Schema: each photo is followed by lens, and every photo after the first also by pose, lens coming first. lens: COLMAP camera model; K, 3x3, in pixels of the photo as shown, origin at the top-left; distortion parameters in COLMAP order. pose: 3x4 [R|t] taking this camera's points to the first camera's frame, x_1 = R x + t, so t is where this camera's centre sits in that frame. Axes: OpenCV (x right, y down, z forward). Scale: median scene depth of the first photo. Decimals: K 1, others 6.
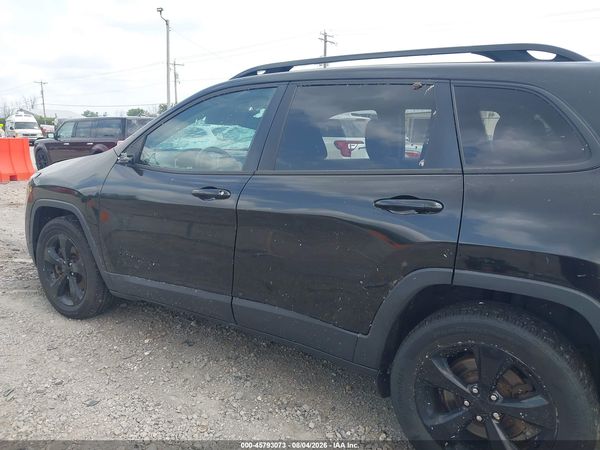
lens RADIAL K [[467.1, 0, 289.6], [0, 467.1, 225.1], [0, 0, 1]] dist [0.028880, -0.005619]
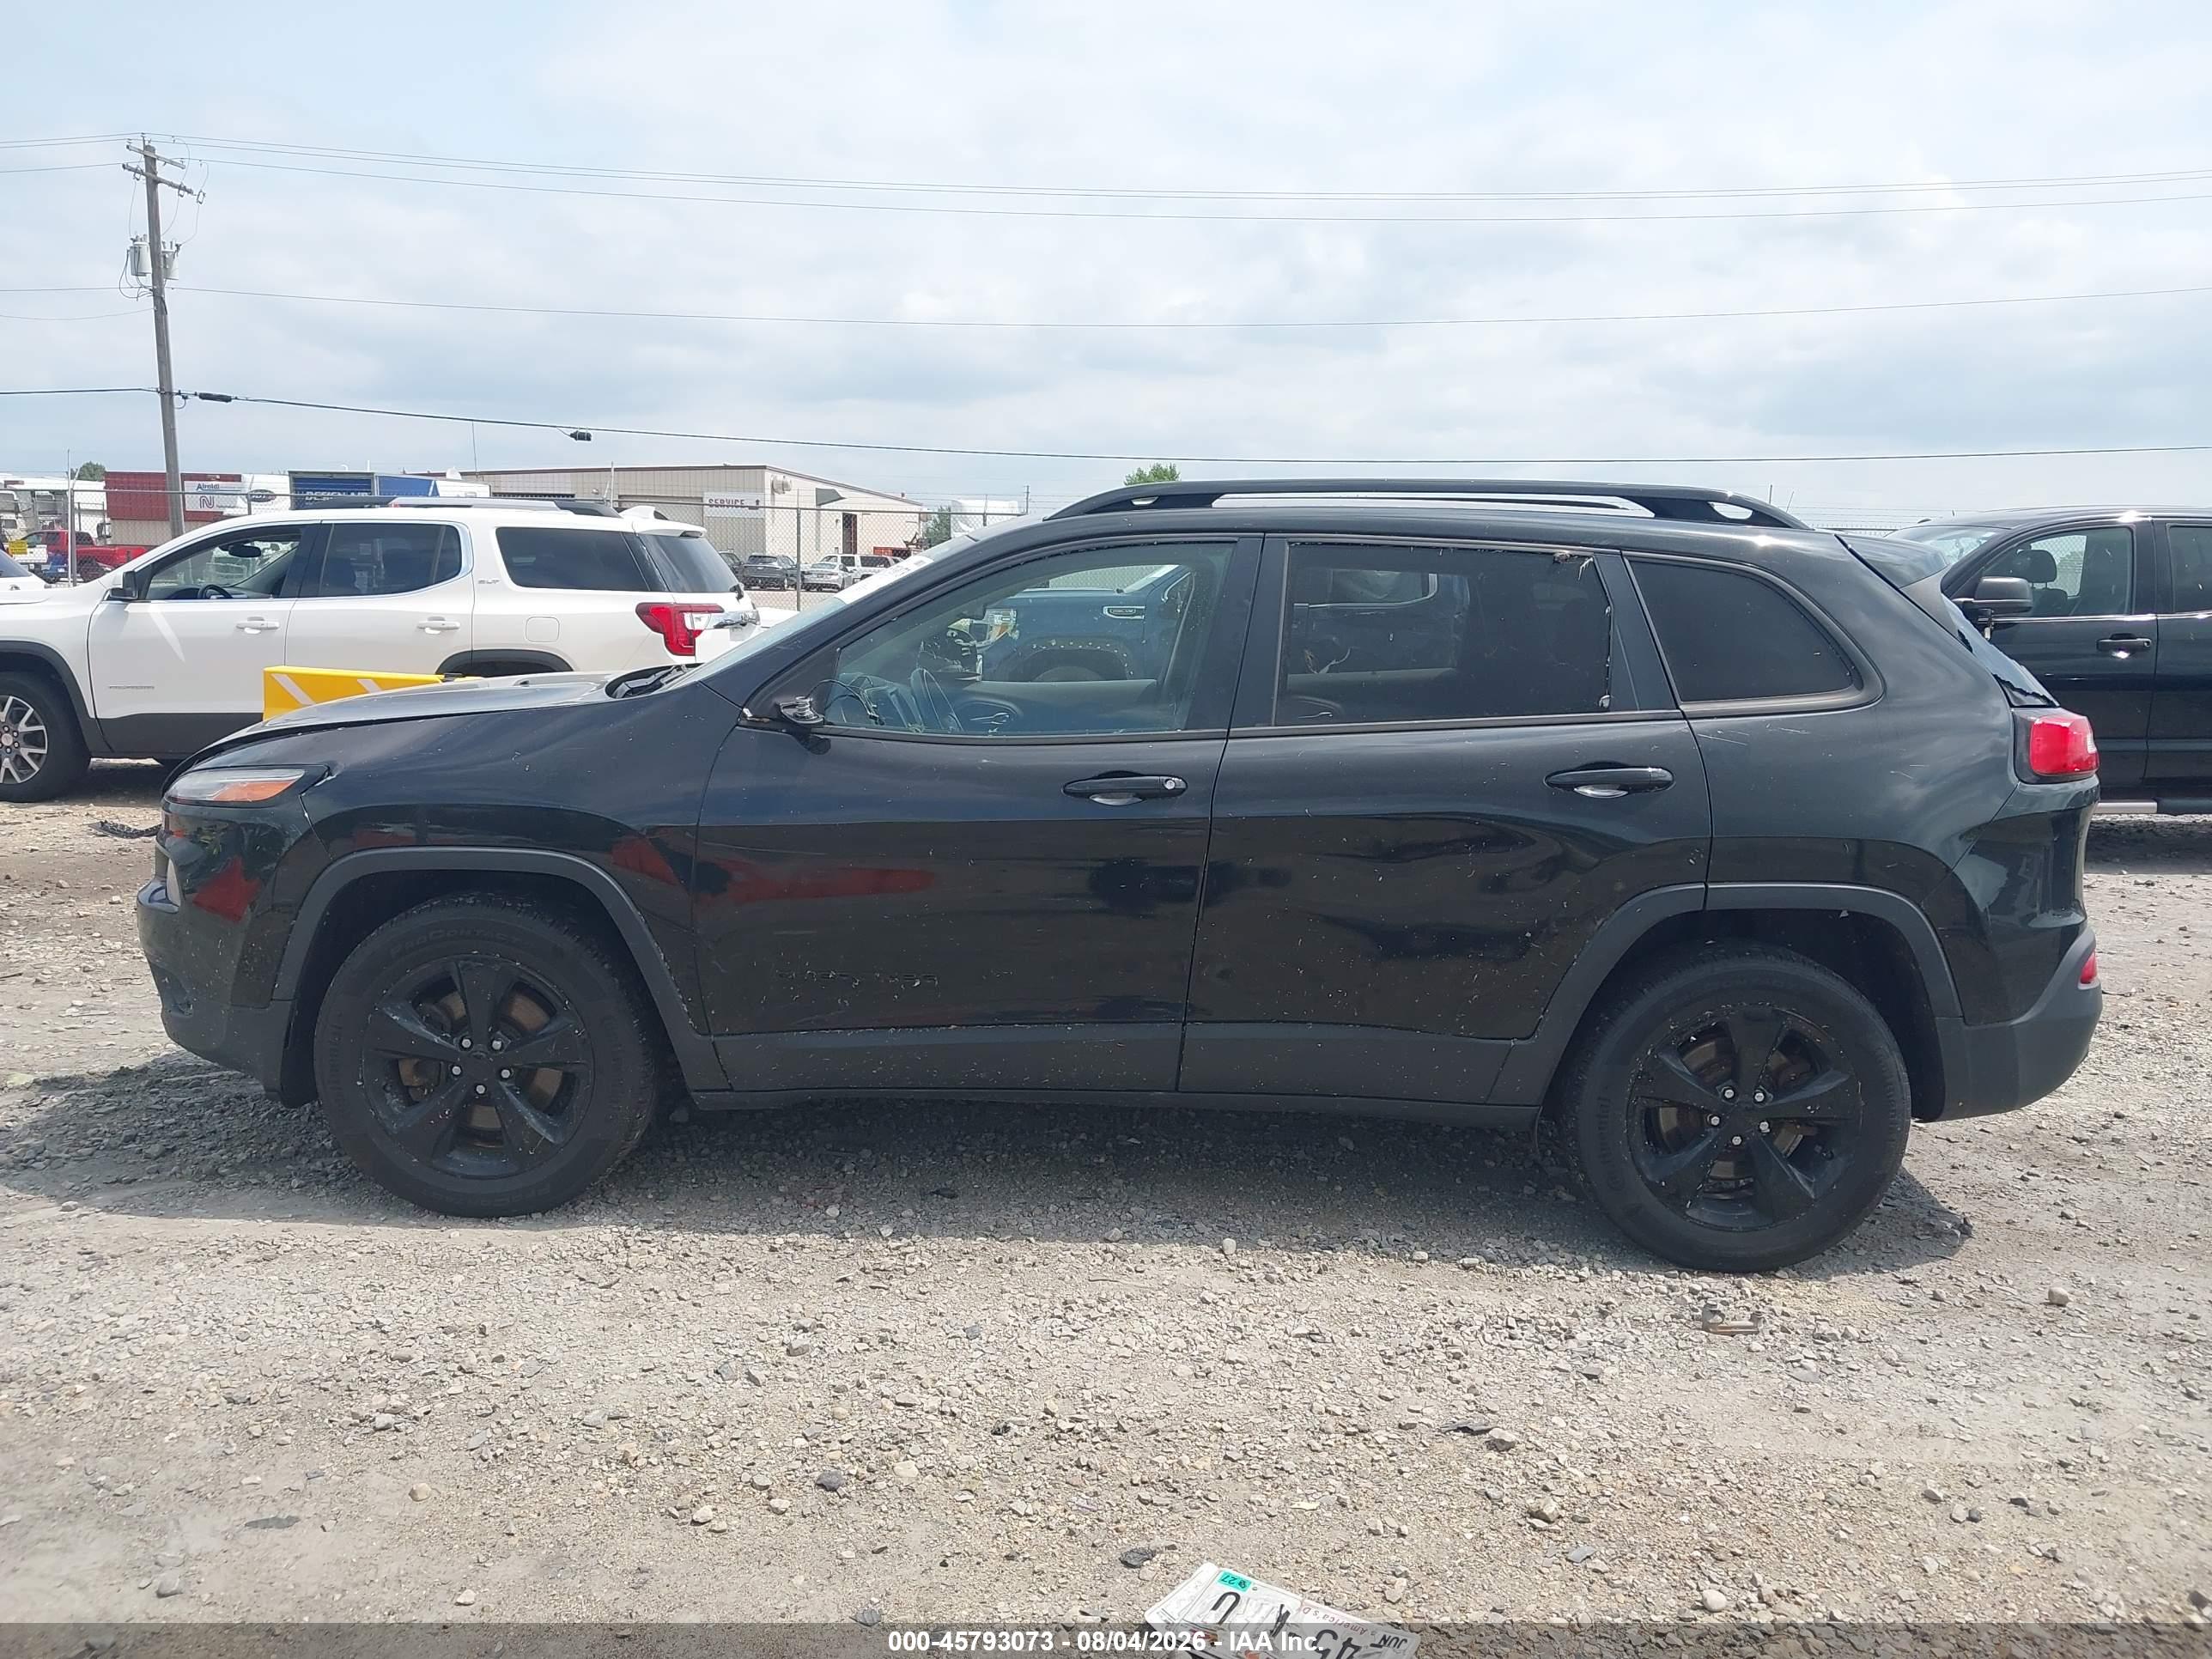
lens RADIAL K [[1722.1, 0, 1067.7], [0, 1722.1, 829.8], [0, 0, 1]] dist [0.028880, -0.005619]
pose [[0.852874, -0.080812, 0.515825, -0.857232], [0.096038, 0.995374, -0.002850, -0.025203], [-0.513209, 0.051970, 0.856689, -0.261653]]
